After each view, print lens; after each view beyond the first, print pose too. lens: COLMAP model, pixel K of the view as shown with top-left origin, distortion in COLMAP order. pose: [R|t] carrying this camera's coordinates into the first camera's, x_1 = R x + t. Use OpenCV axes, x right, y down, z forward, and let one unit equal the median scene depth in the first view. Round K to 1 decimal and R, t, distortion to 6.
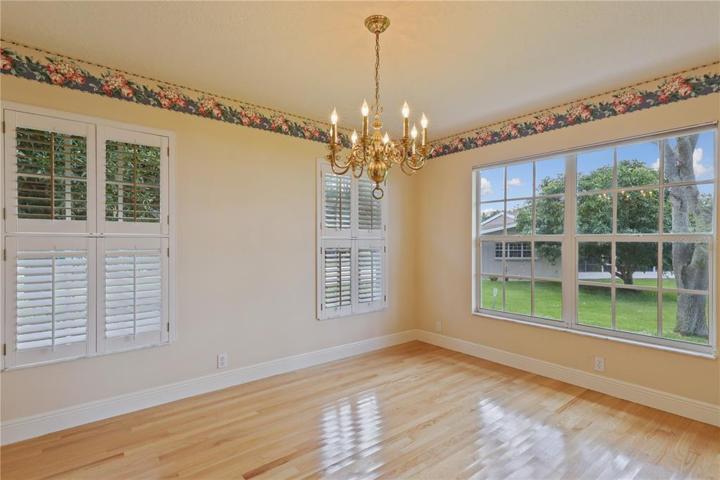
lens RADIAL K [[356.4, 0, 353.9], [0, 356.4, 242.9], [0, 0, 1]] dist [0.025004, 0.000504]
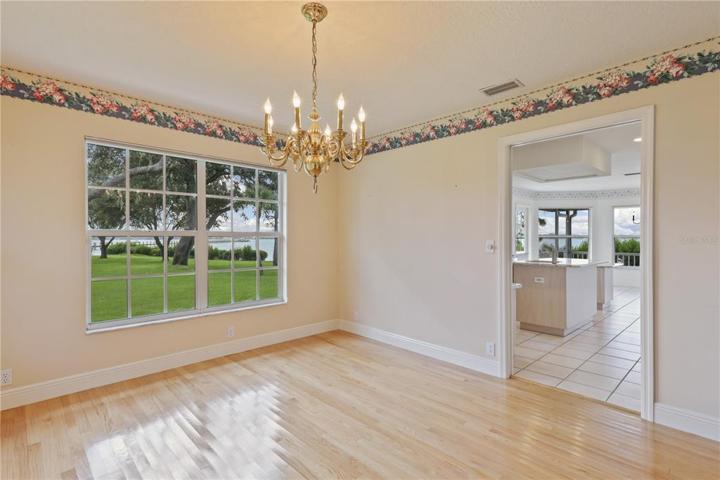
lens RADIAL K [[356.4, 0, 353.8], [0, 356.4, 237.0], [0, 0, 1]] dist [0.025004, 0.000504]
pose [[-0.090426, 0.002881, 0.995899, -0.565632], [0.002949, 0.999992, -0.002625, 0.001347], [-0.995899, 0.002699, -0.090434, 0.617385]]
